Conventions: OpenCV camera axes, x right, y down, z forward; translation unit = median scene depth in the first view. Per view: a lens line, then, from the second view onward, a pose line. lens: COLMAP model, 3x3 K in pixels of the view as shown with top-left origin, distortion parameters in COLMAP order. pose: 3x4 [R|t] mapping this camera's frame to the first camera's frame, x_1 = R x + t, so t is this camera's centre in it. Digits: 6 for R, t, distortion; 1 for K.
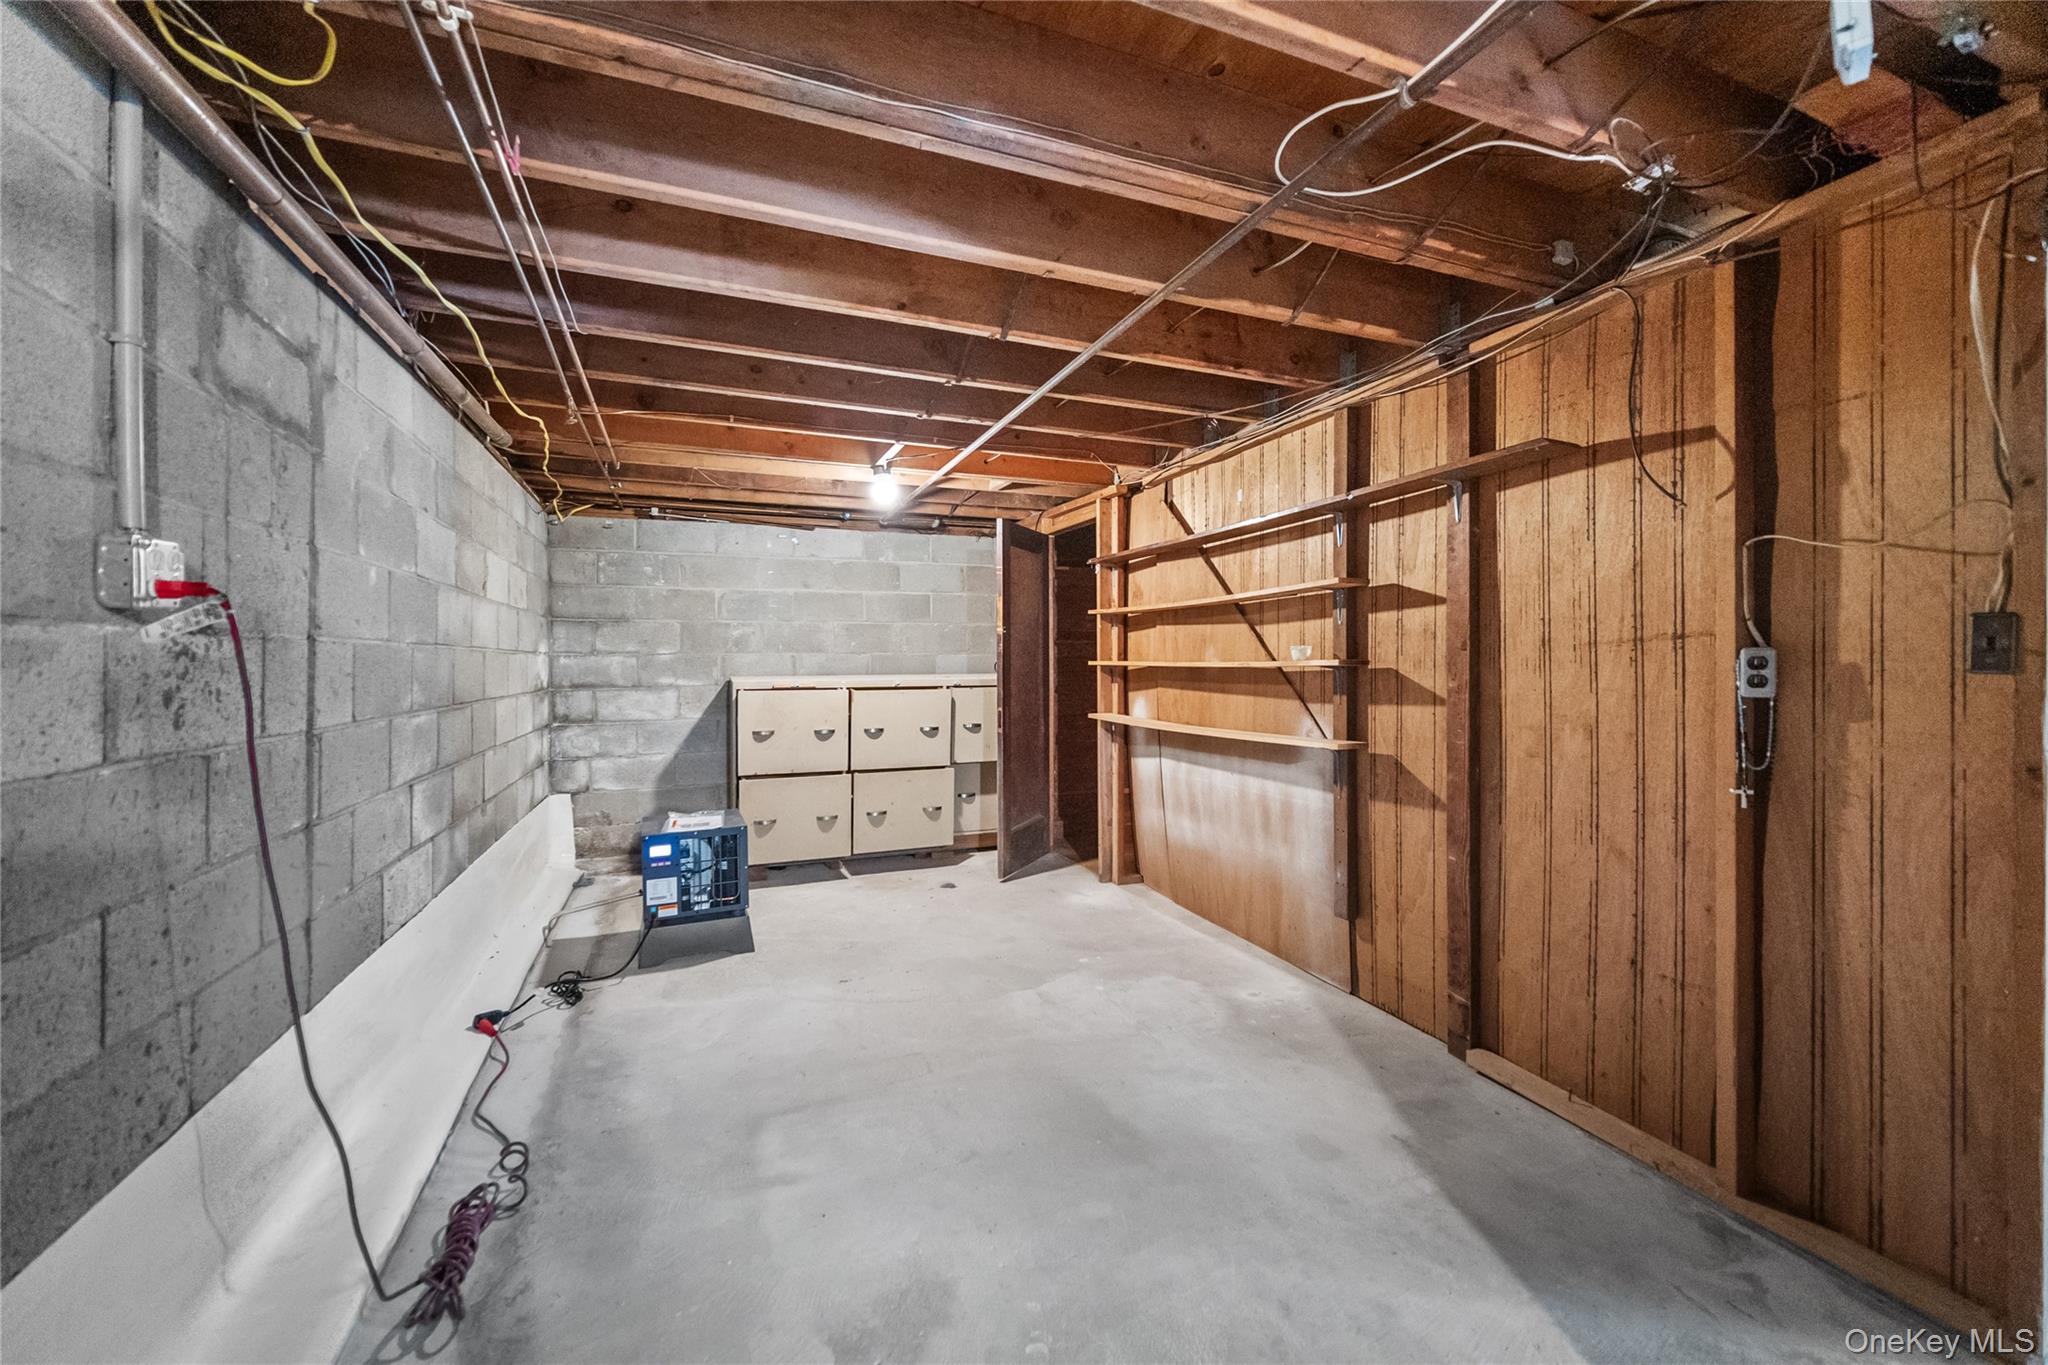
lens RADIAL K [[818.2, 0, 1027.3], [0, 818.2, 670.2], [0, 0, 1]] dist [0.000976, 0.000338]
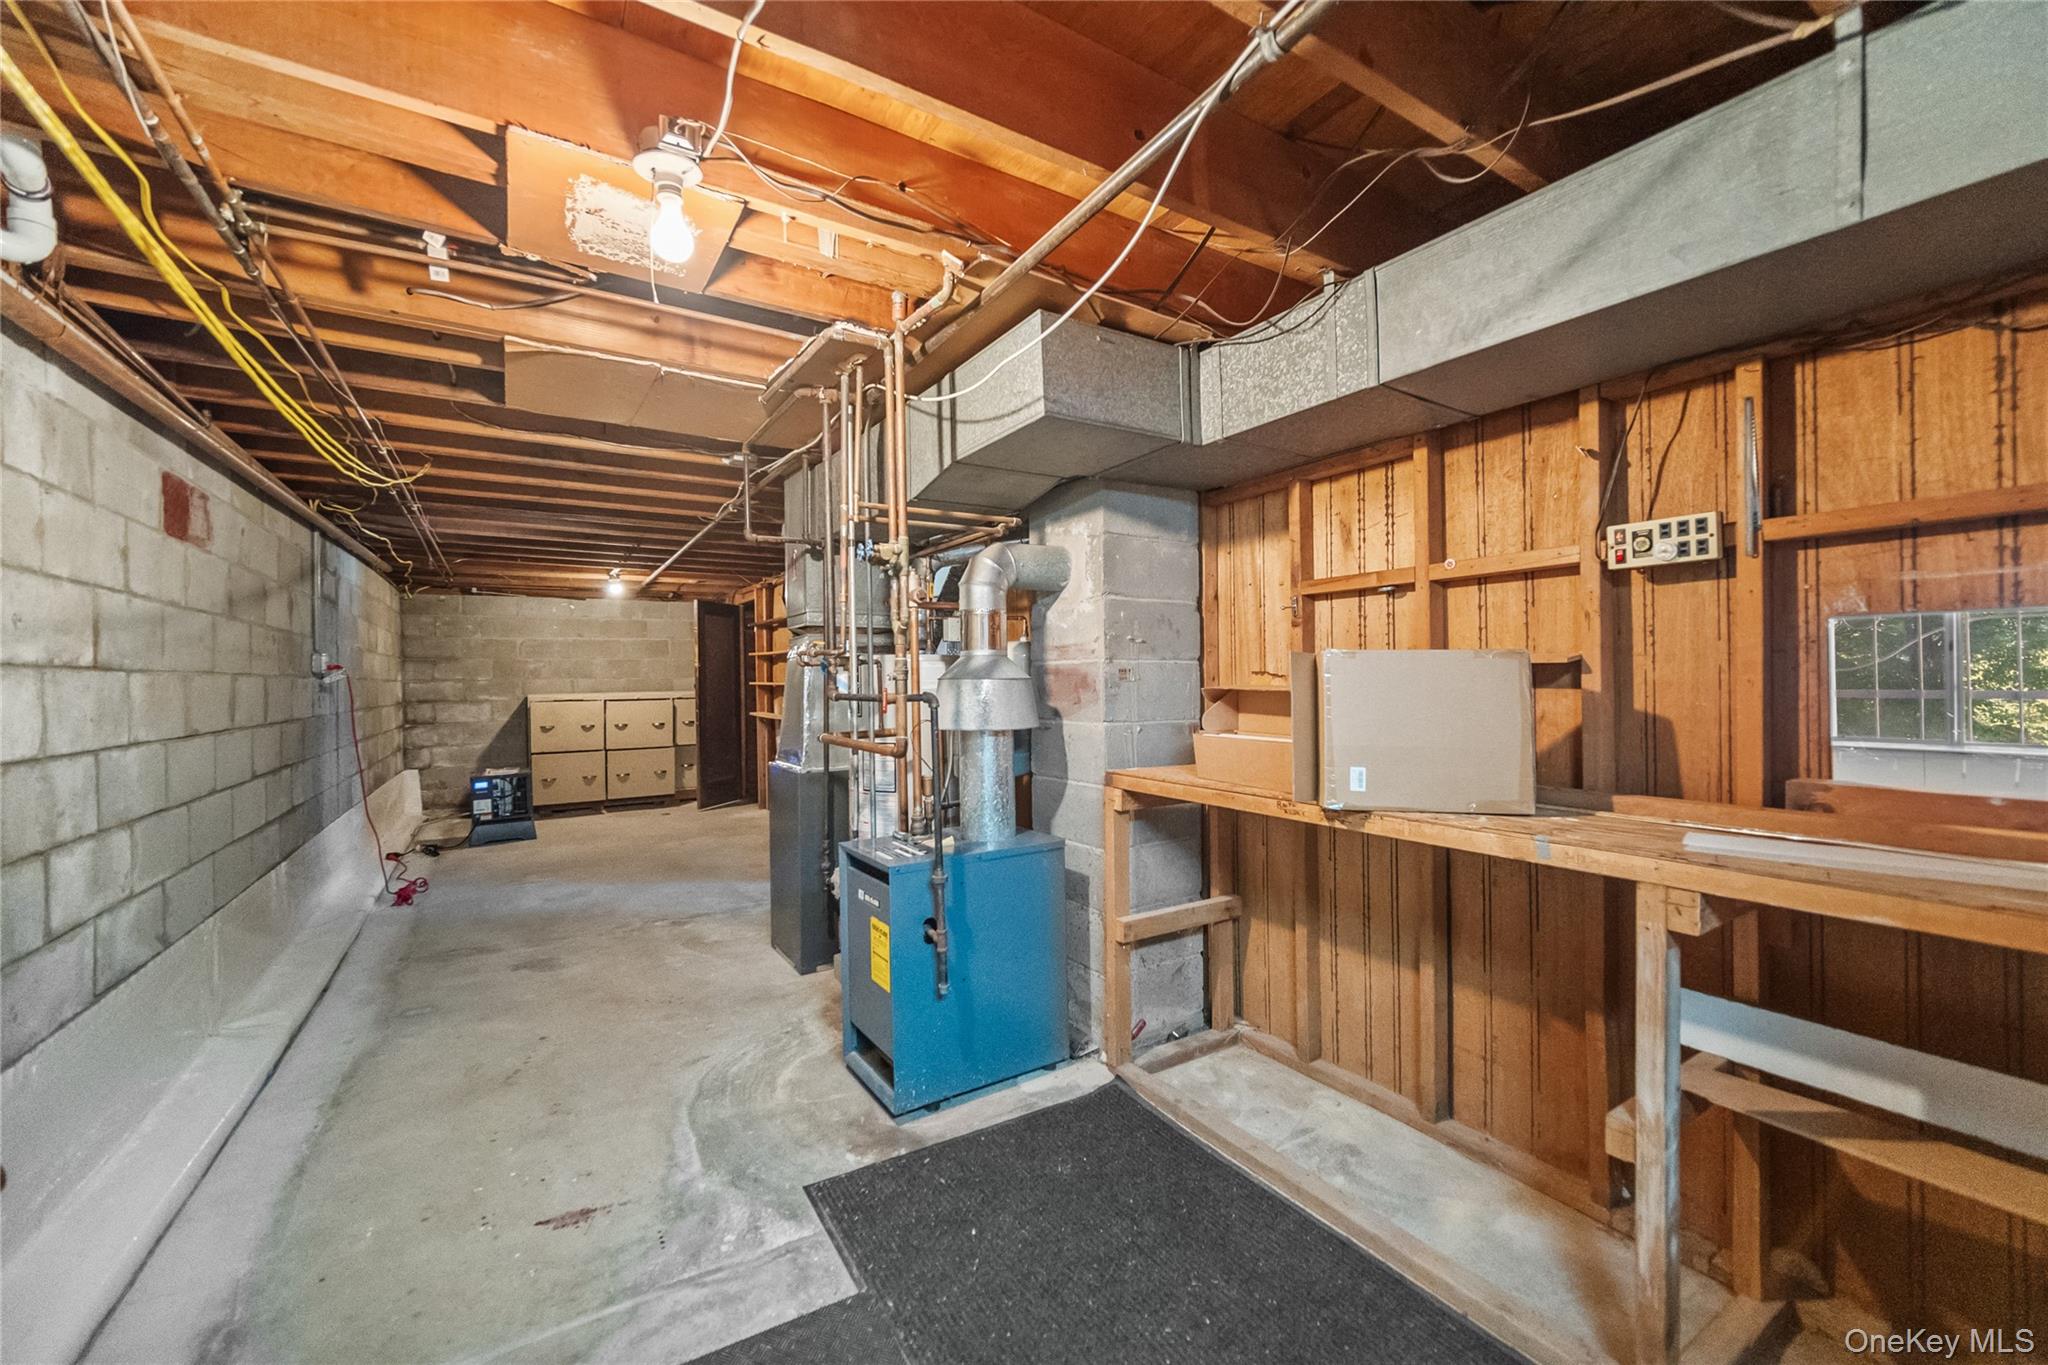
lens RADIAL K [[818.2, 0, 1021.3], [0, 818.2, 685.5], [0, 0, 1]] dist [0.000976, 0.000338]
pose [[0.986068, -0.011621, 0.165934, 0.336672], [0.011821, 0.999930, -0.000216, 0.002699], [-0.165920, 0.002175, 0.986137, -0.767493]]
